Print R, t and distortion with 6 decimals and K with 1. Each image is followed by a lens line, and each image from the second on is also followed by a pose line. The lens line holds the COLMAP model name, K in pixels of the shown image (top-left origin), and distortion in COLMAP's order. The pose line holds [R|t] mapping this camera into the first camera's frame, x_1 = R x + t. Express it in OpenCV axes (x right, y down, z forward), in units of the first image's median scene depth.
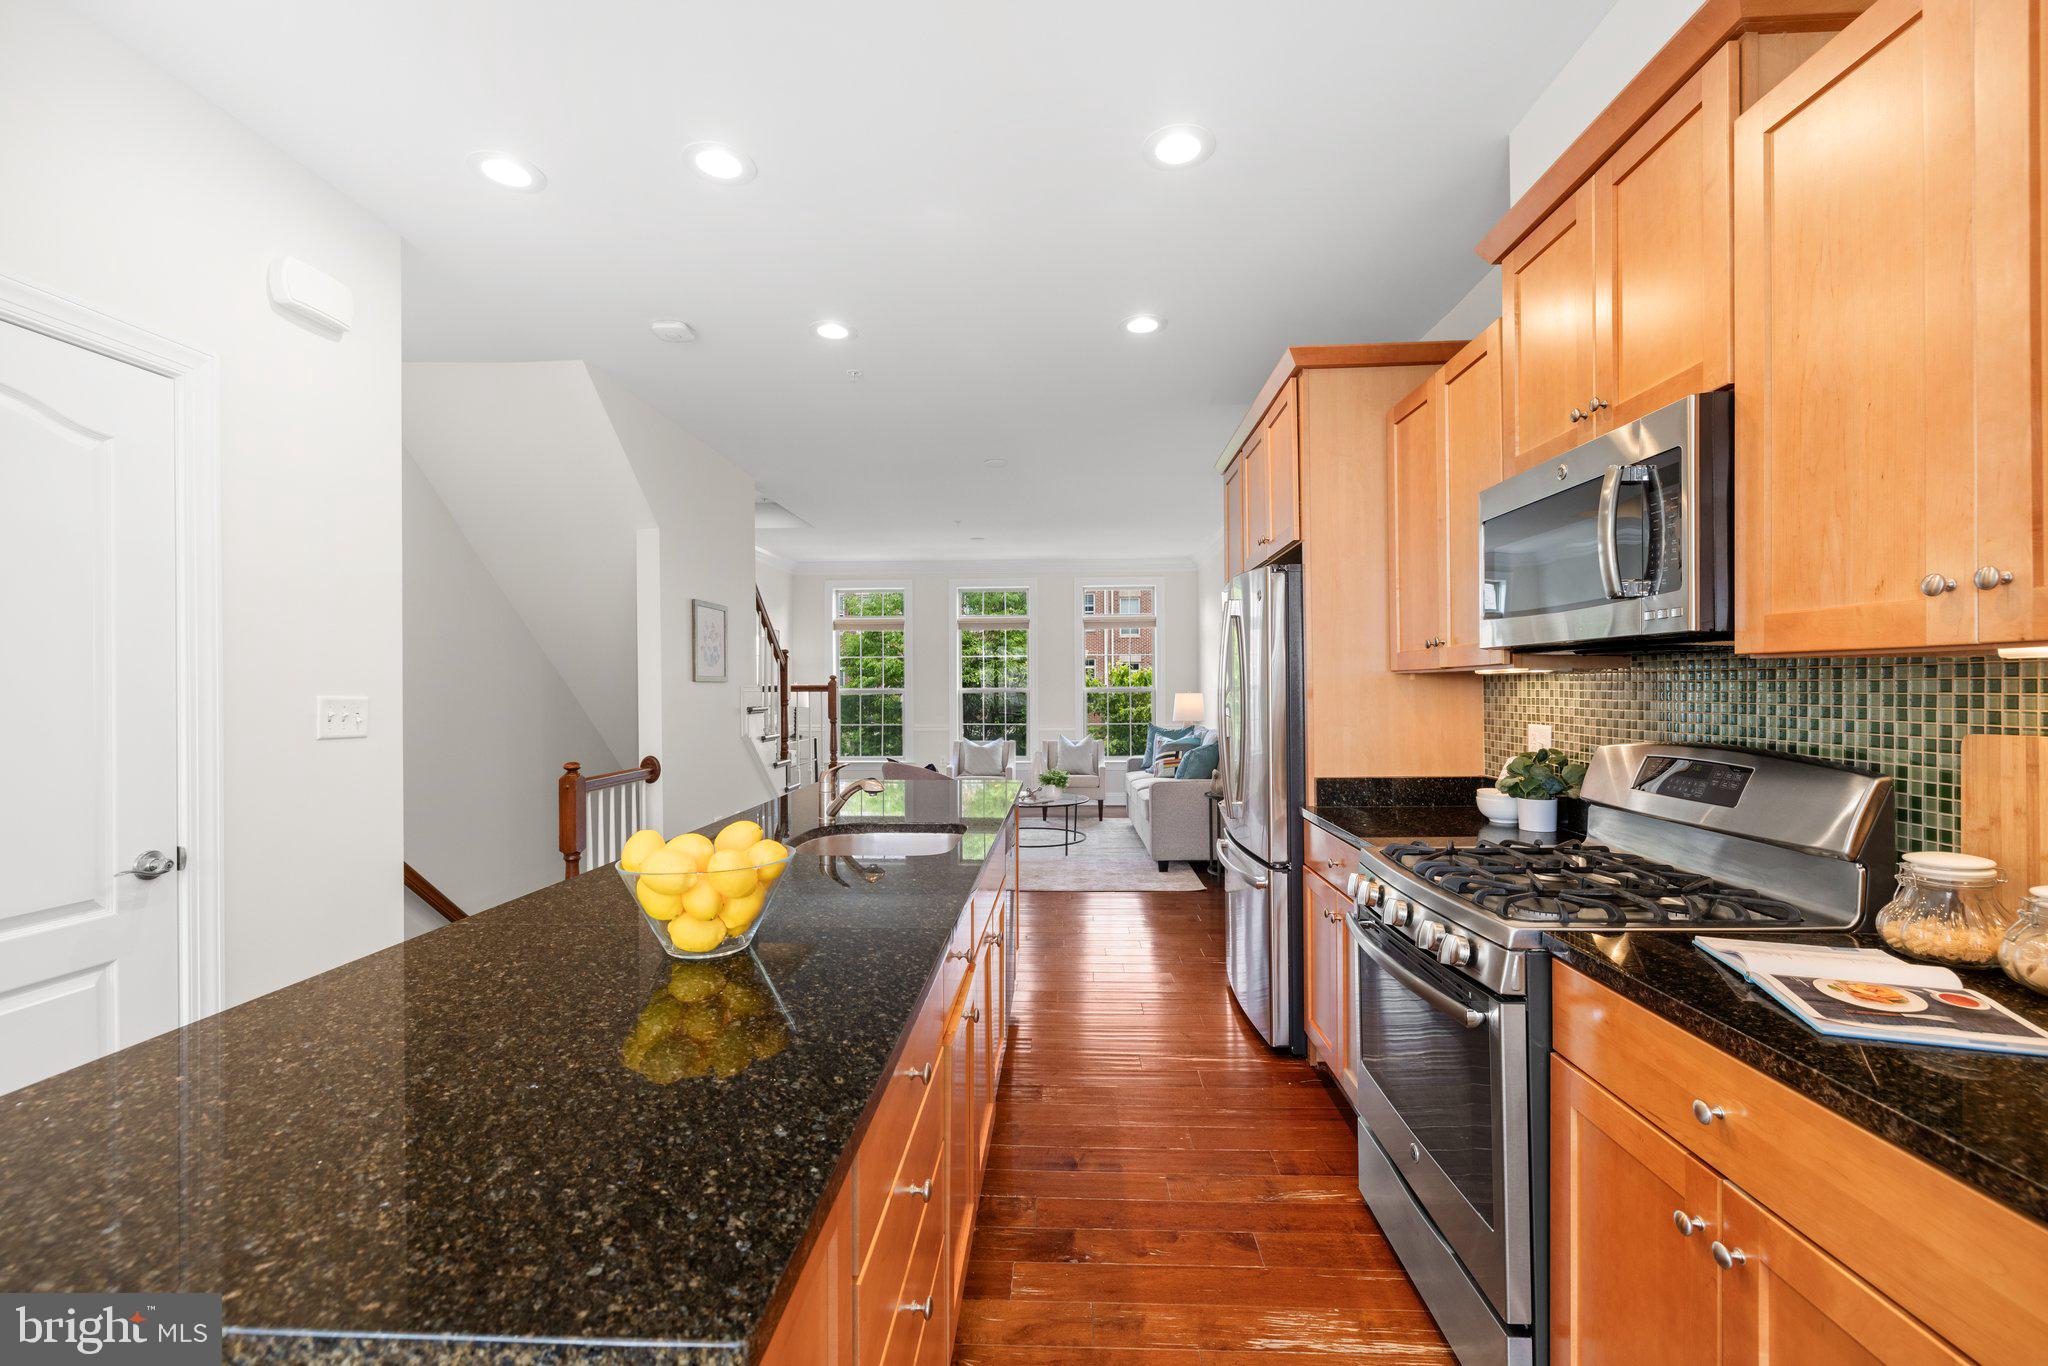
lens RADIAL K [[852.1, 0, 1022.9], [0, 852.1, 689.7], [0, 0, 1]] dist [-0.002787, -0.000476]
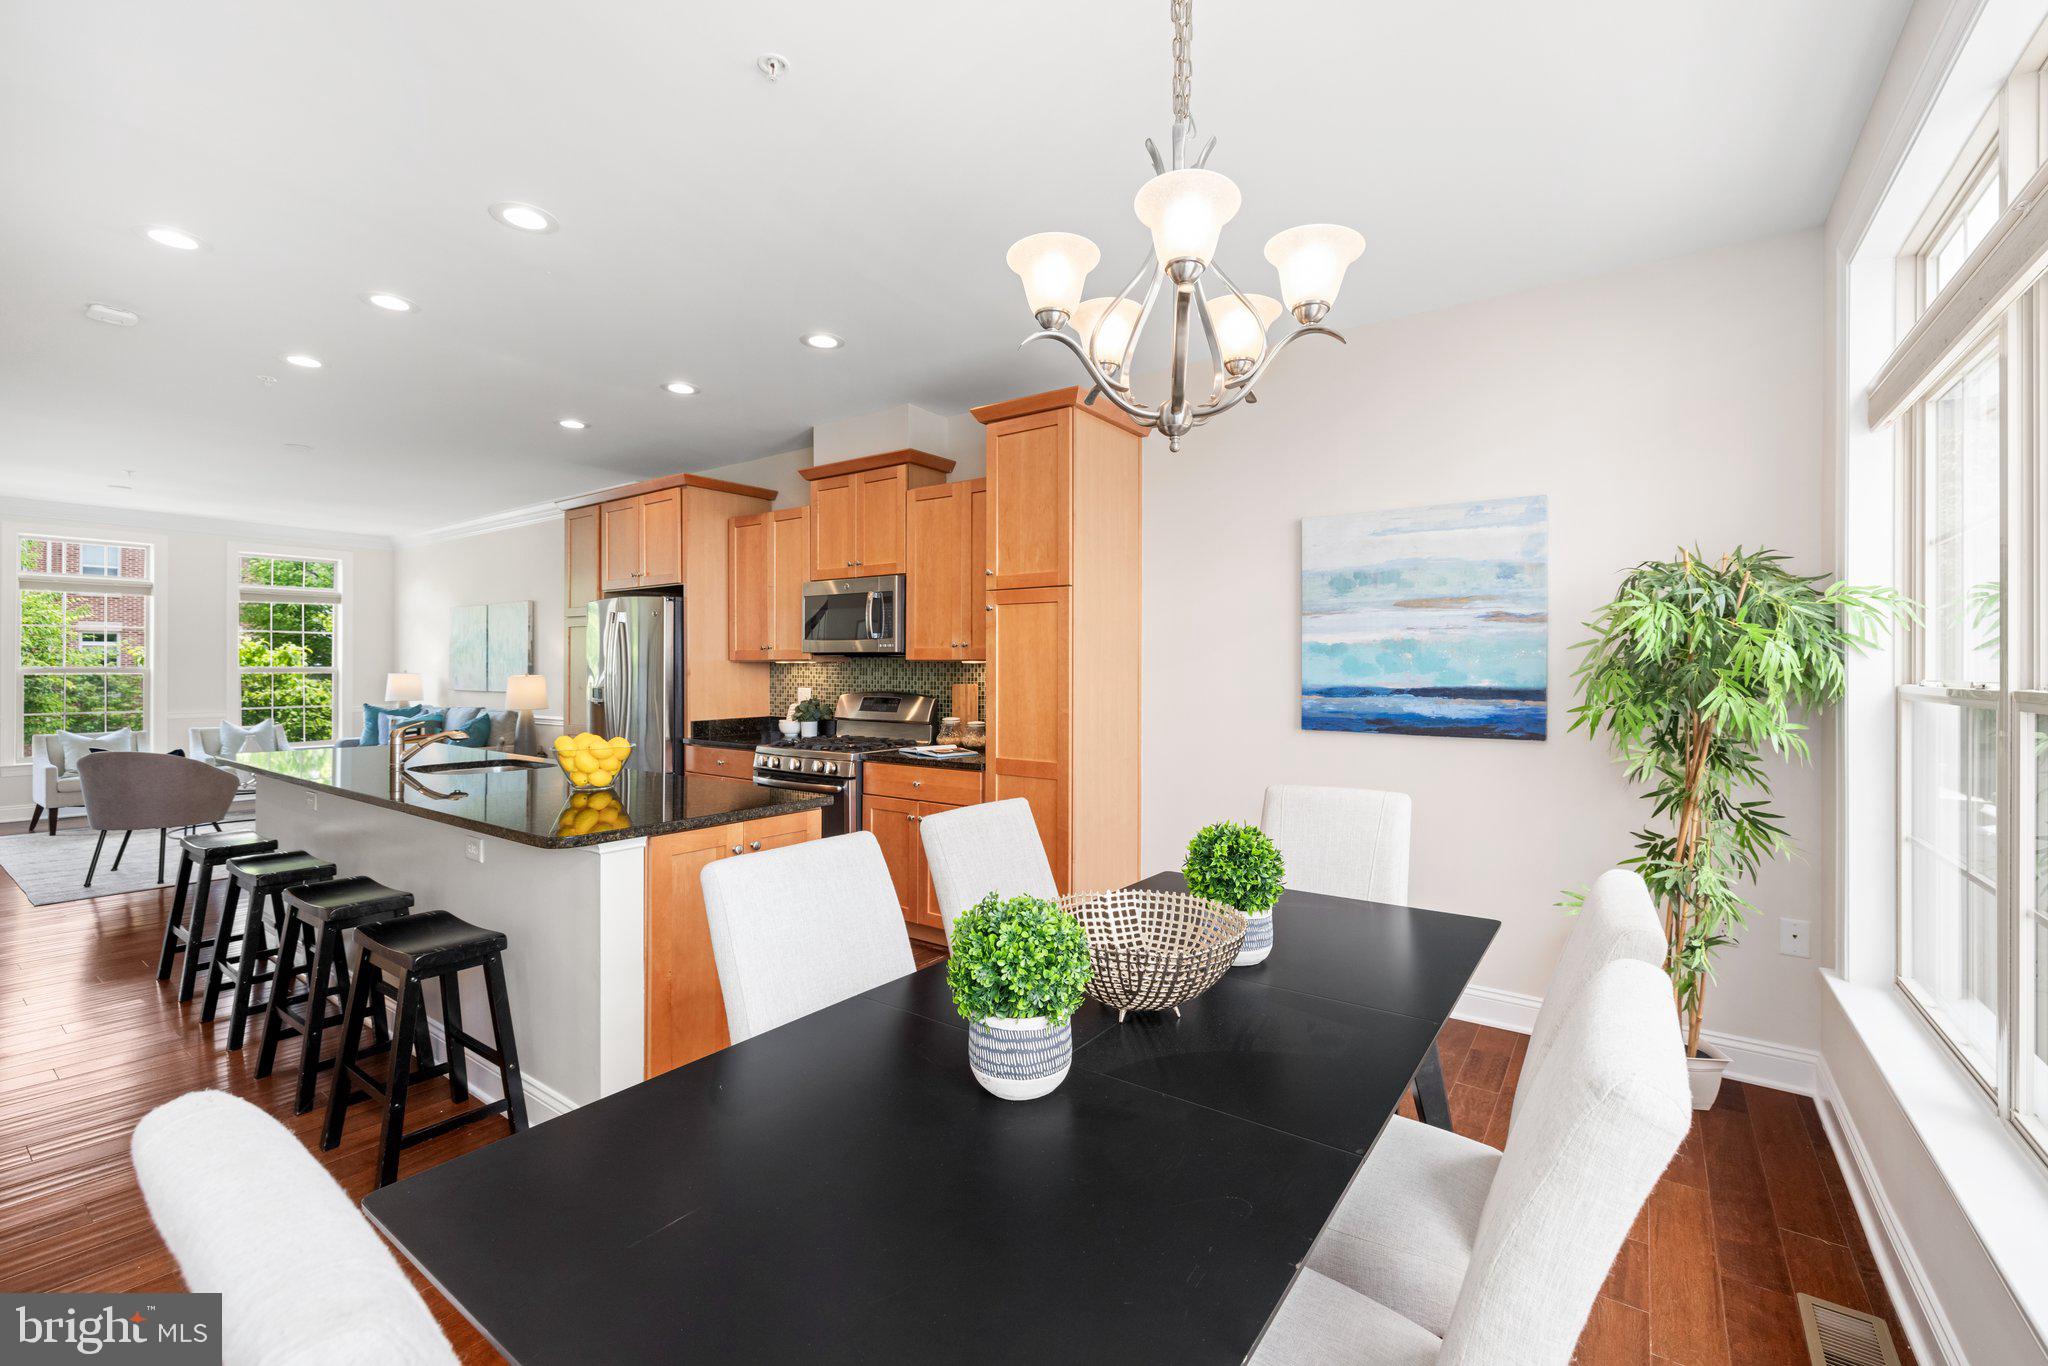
lens RADIAL K [[863.2, 0, 1025.4], [0, 863.2, 663.7], [0, 0, 1]] dist [0.001851, 0.000089]
pose [[0.541657, 0.011688, 0.840518, -0.773275], [-0.003755, 0.999927, -0.011485, 0.003787], [-0.840591, 0.003065, 0.541662, -0.530103]]
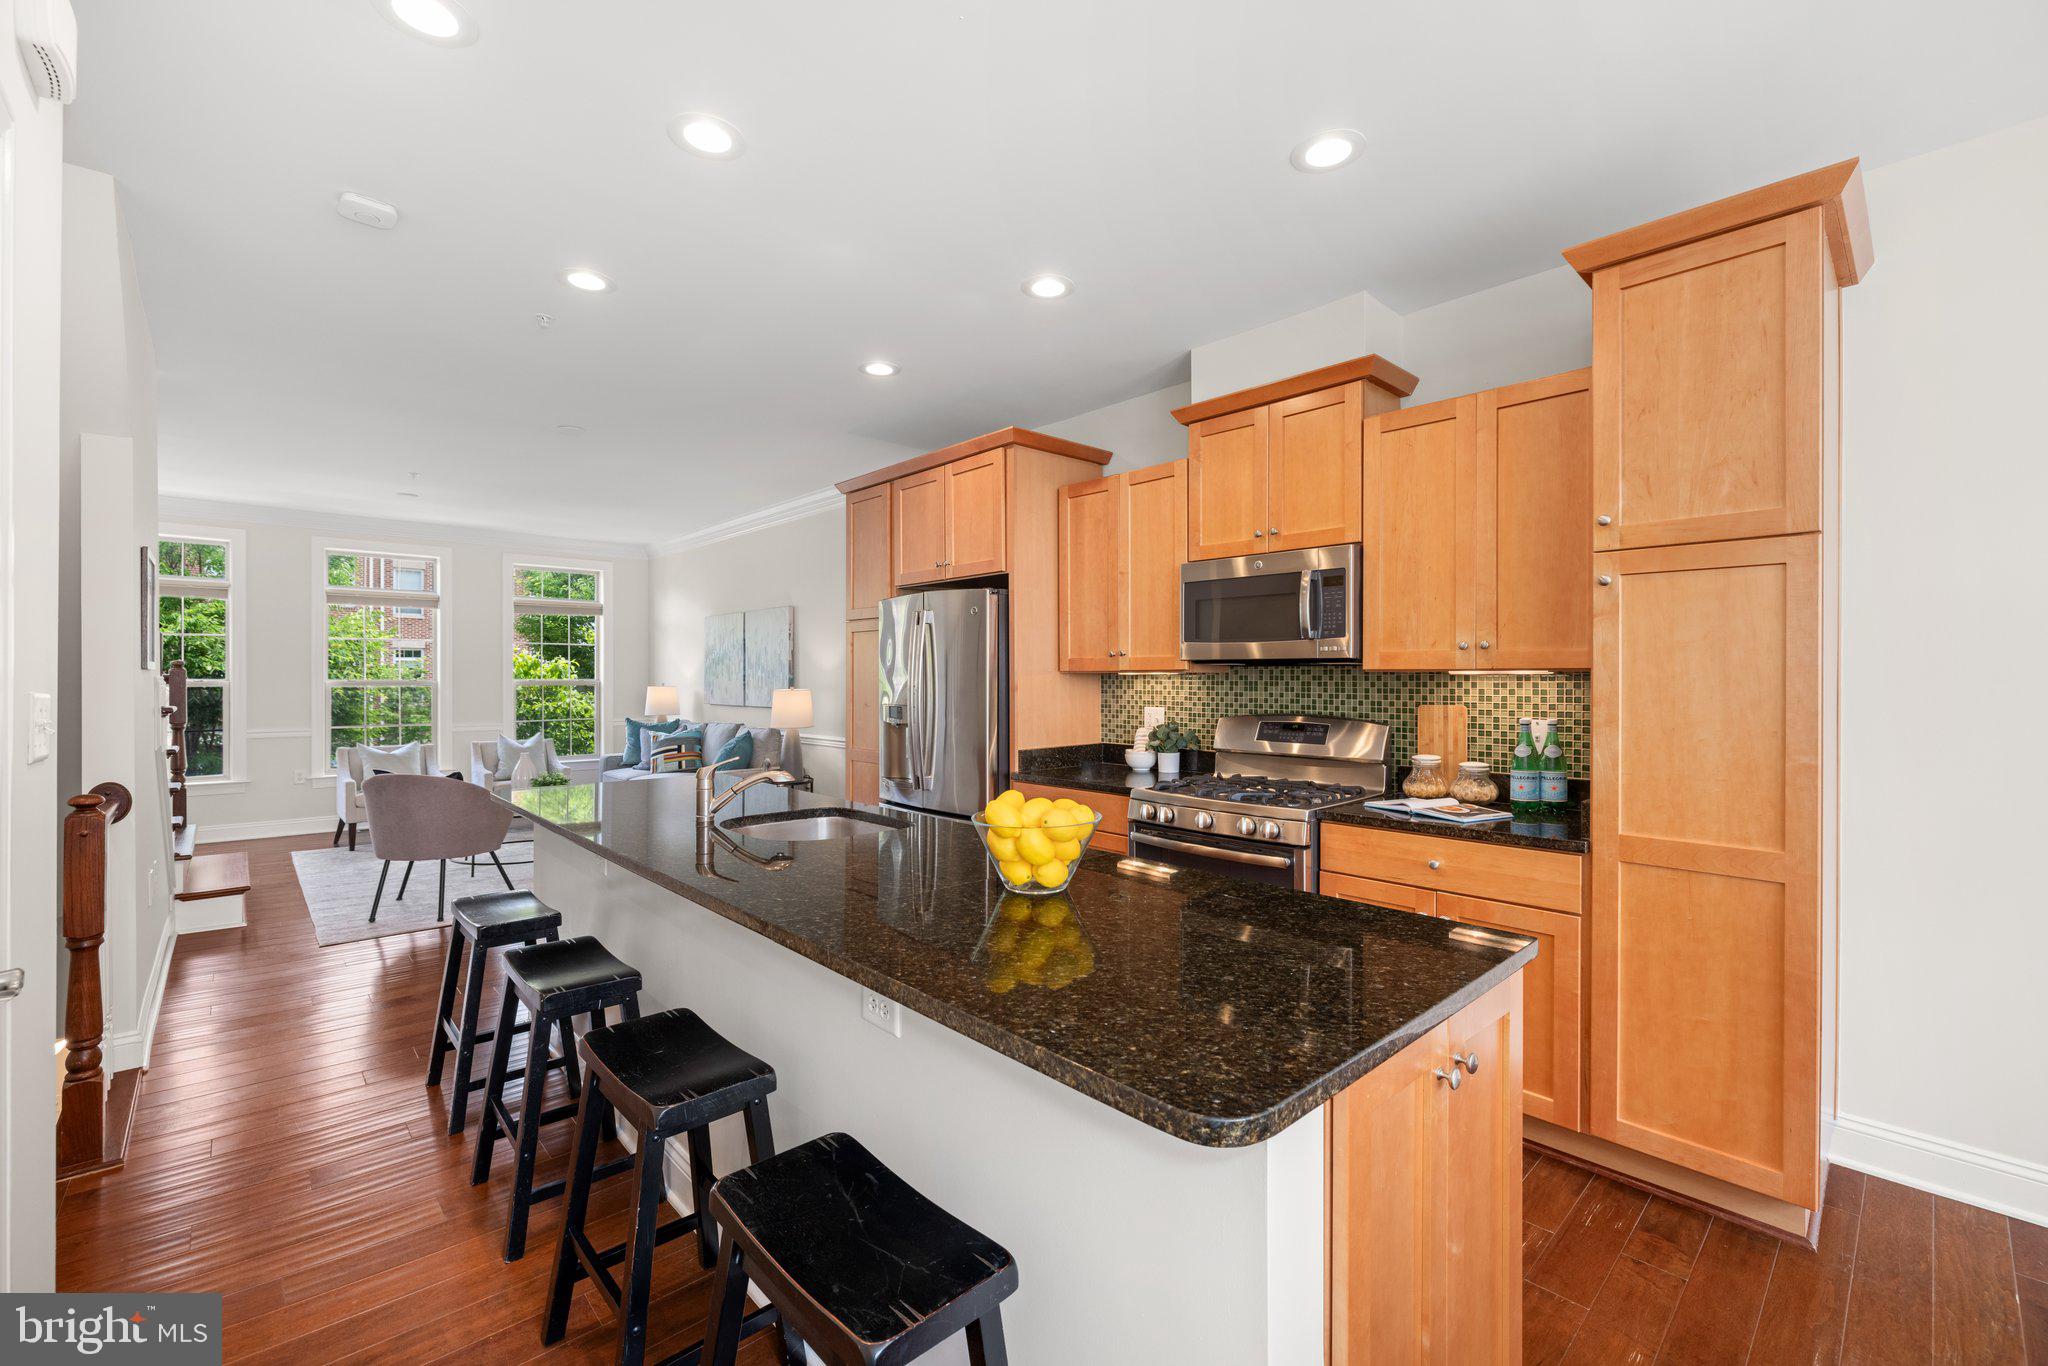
lens RADIAL K [[854.7, 0, 1021.8], [0, 854.7, 676.9], [0, 0, 1]] dist [-0.000474, -0.000026]
pose [[0.698469, 0.009226, 0.715581, -0.619894], [-0.004345, 0.999953, -0.008652, -0.000167], [-0.715627, 0.002934, 0.698476, 0.056085]]
